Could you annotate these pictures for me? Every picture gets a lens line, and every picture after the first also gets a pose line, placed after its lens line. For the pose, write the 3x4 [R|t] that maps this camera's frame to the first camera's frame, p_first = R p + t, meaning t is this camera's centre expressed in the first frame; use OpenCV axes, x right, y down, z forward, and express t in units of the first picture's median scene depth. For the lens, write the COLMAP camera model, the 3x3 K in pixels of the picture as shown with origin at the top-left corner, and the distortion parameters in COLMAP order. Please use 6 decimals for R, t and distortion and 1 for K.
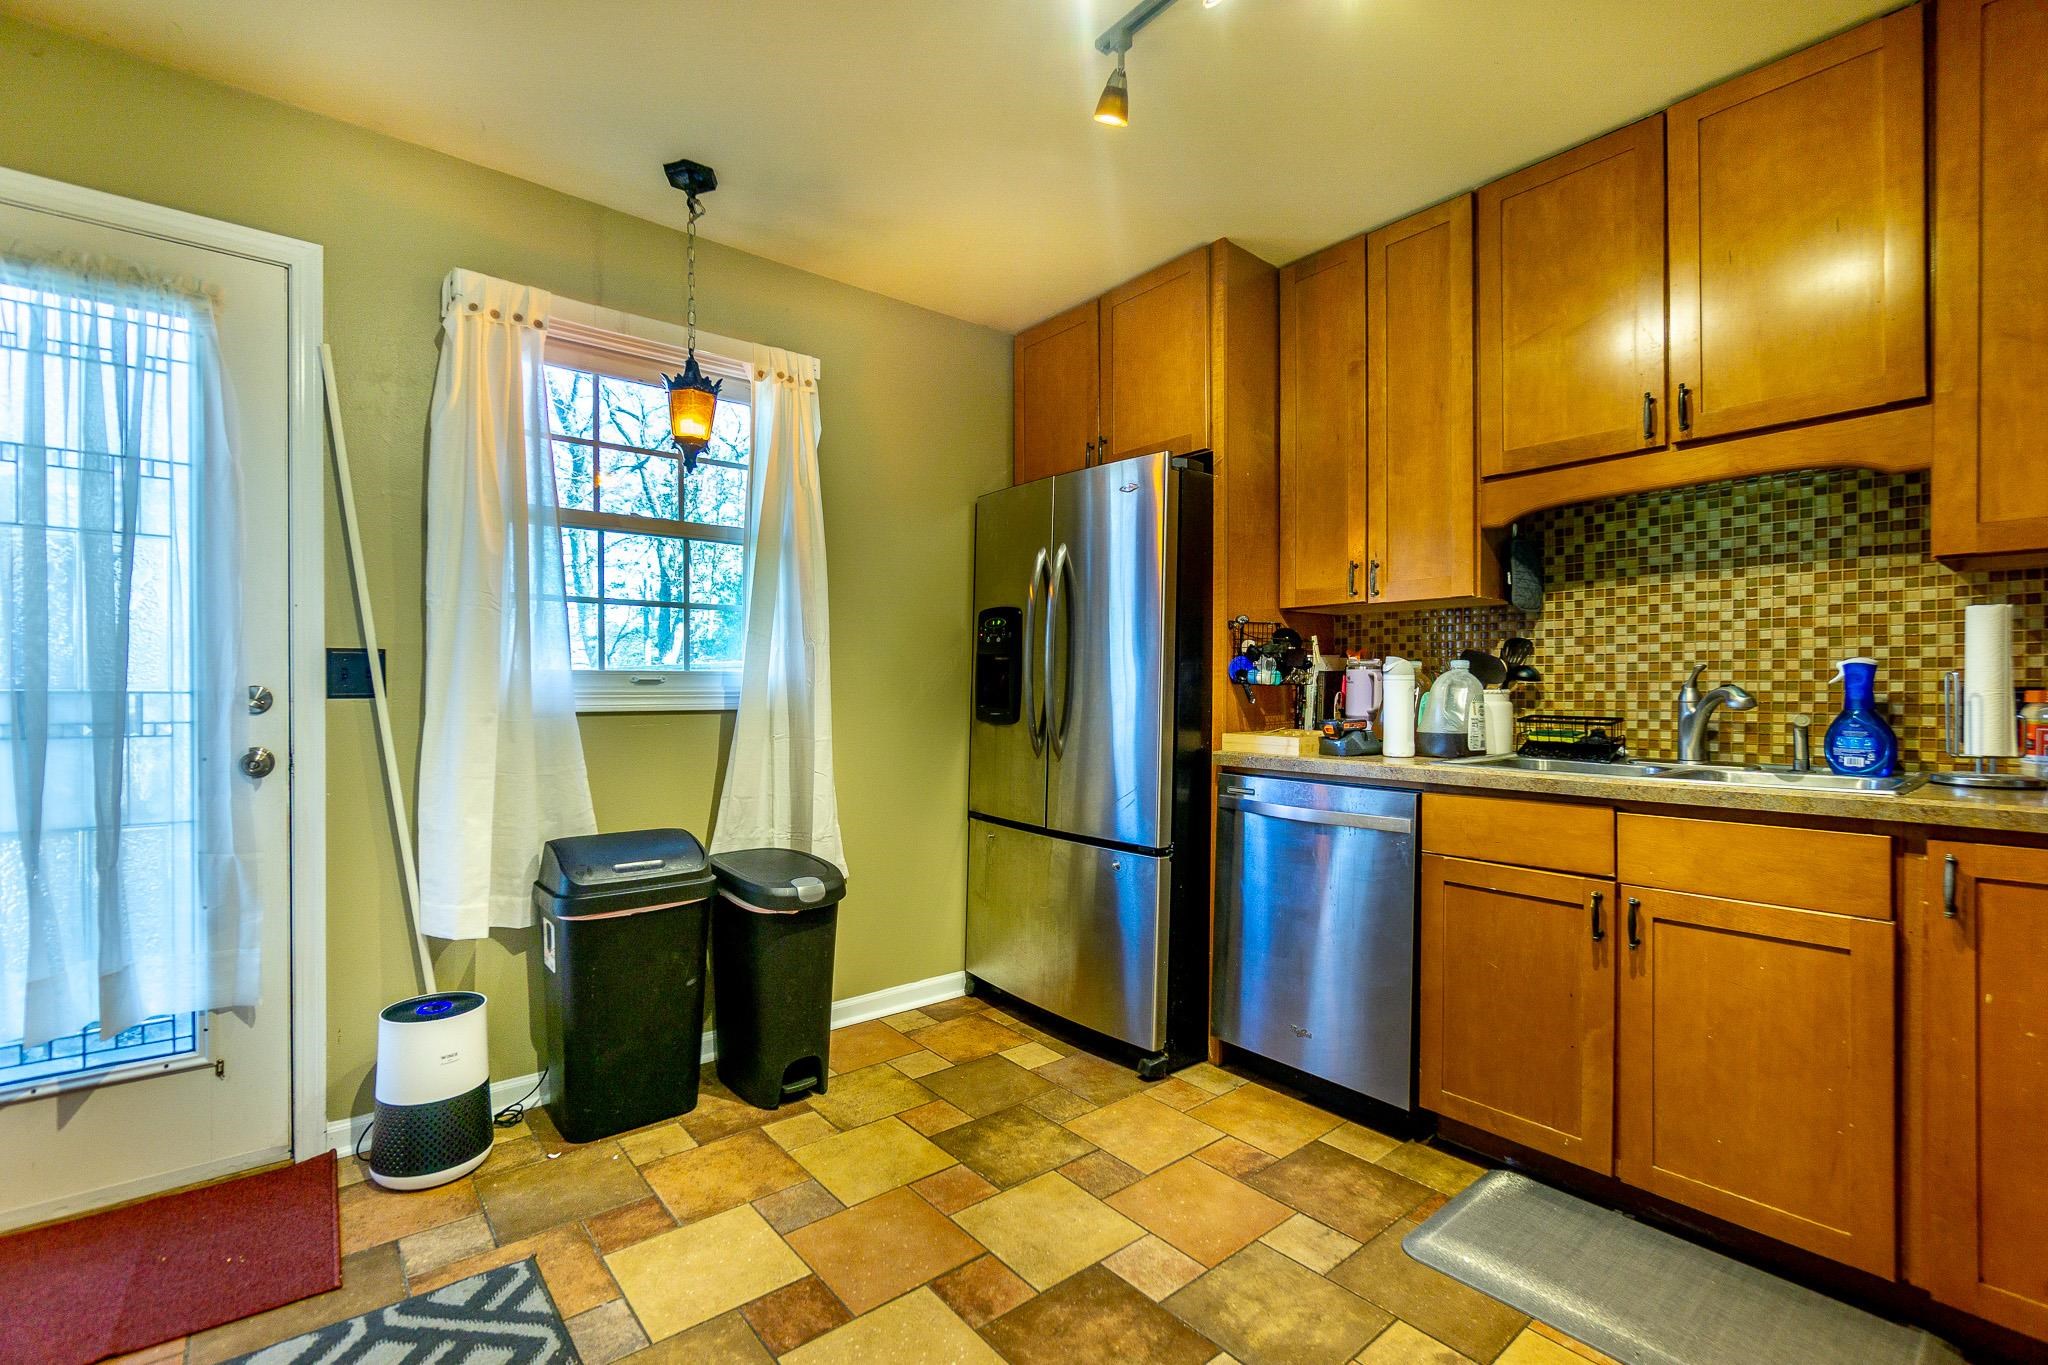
lens RADIAL K [[891.2, 0, 985.2], [0, 891.2, 685.0], [0, 0, 1]] dist [0.001862, 0.000739]
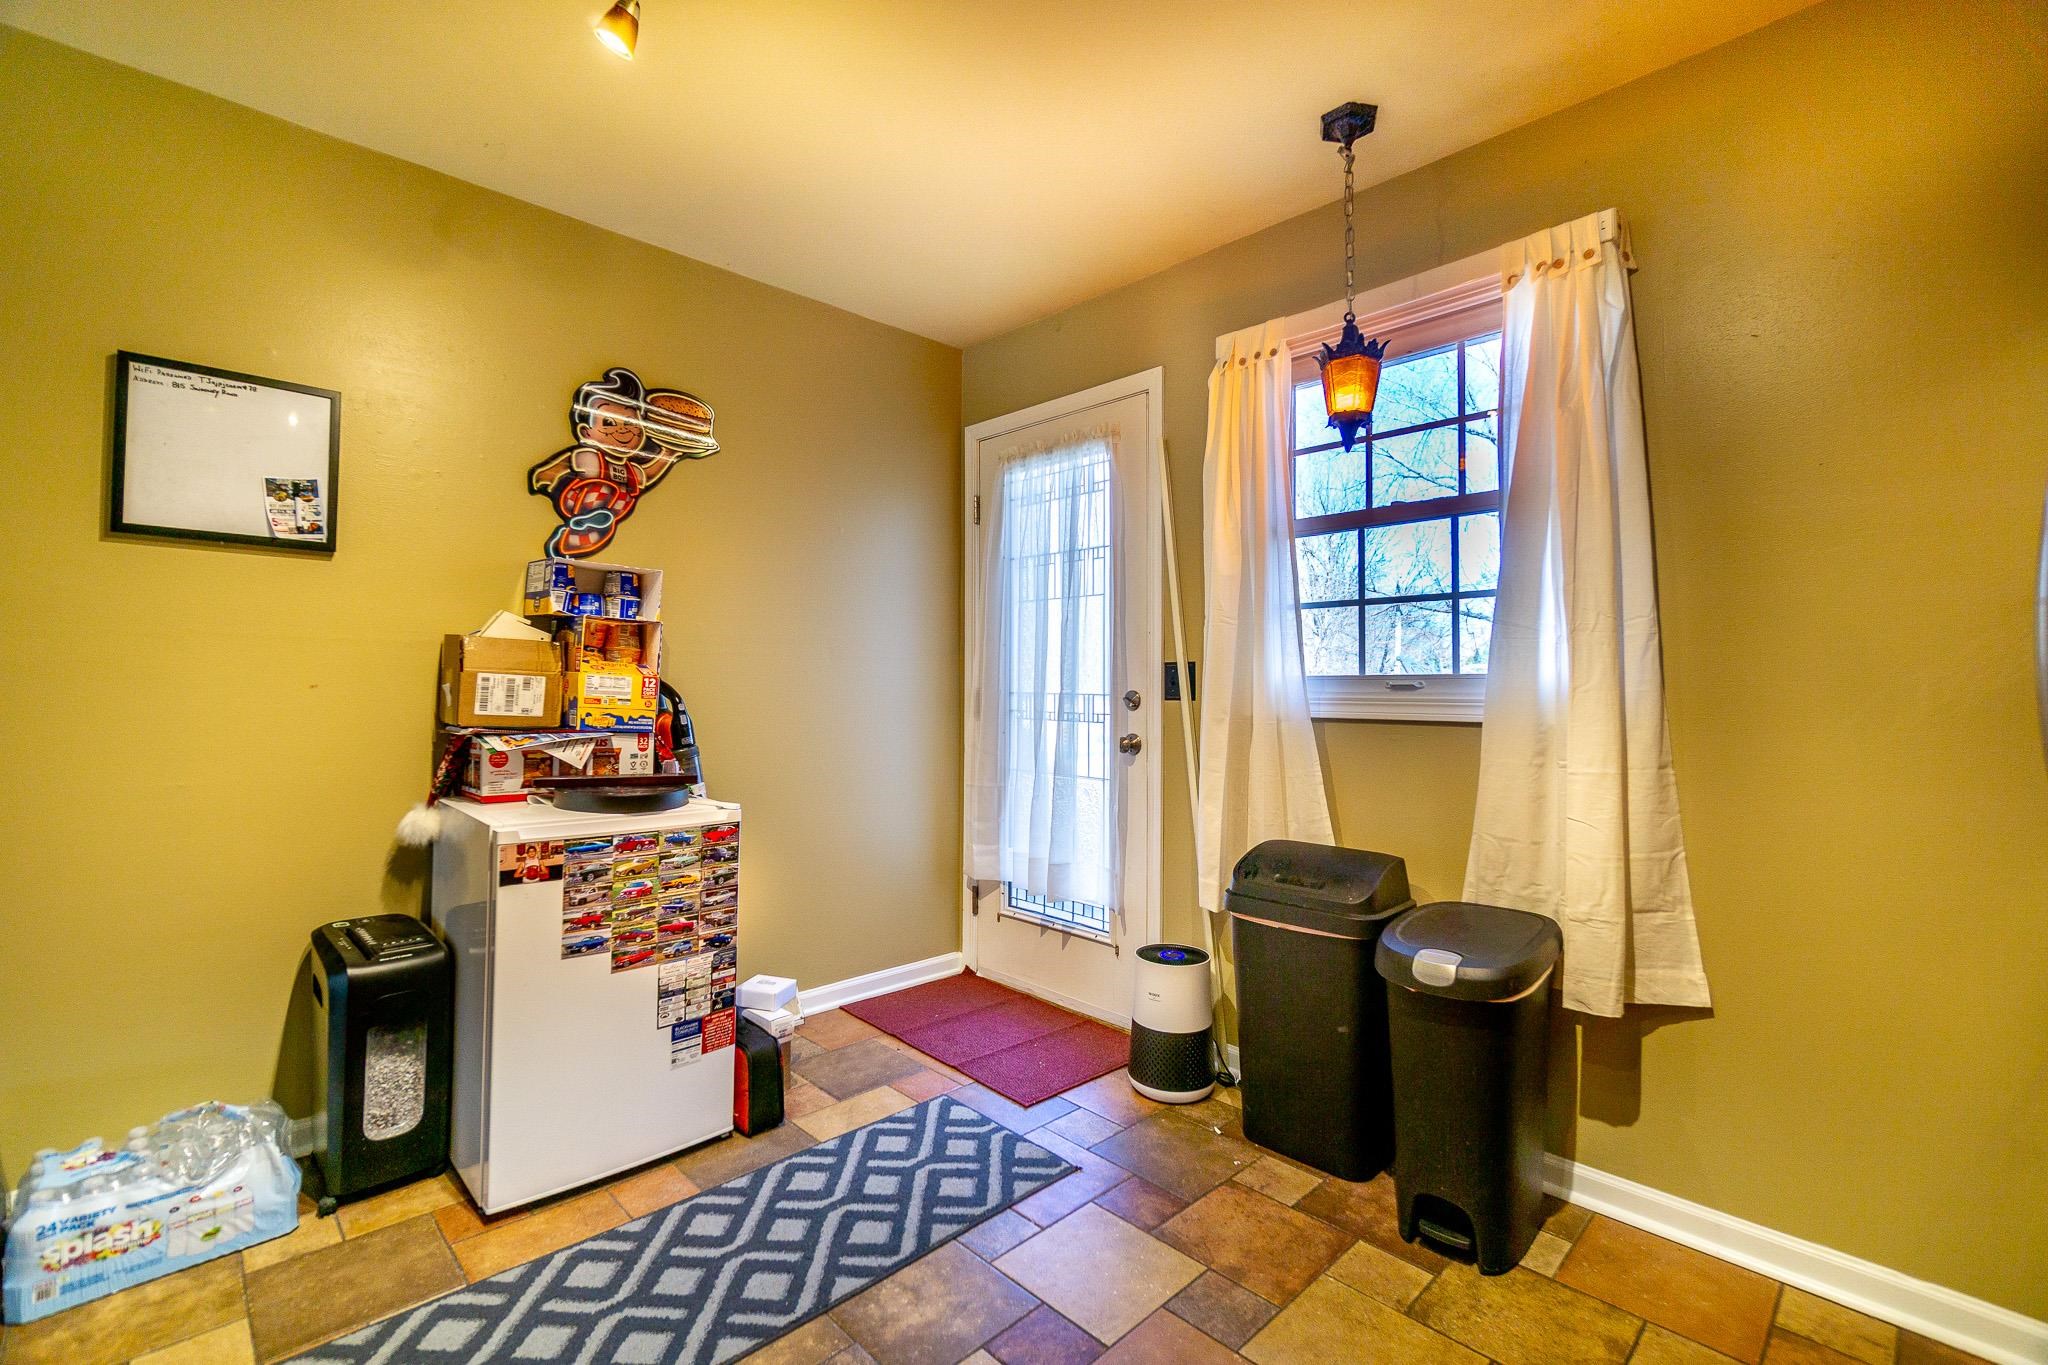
lens RADIAL K [[890.4, 0, 1027.2], [0, 890.4, 660.4], [0, 0, 1]] dist [0.002190, 0.000003]
pose [[0.110597, -0.028852, -0.993446, 0.564027], [-0.000962, 0.999575, -0.029138, -0.005197], [0.993865, 0.004179, 0.110522, 0.646659]]
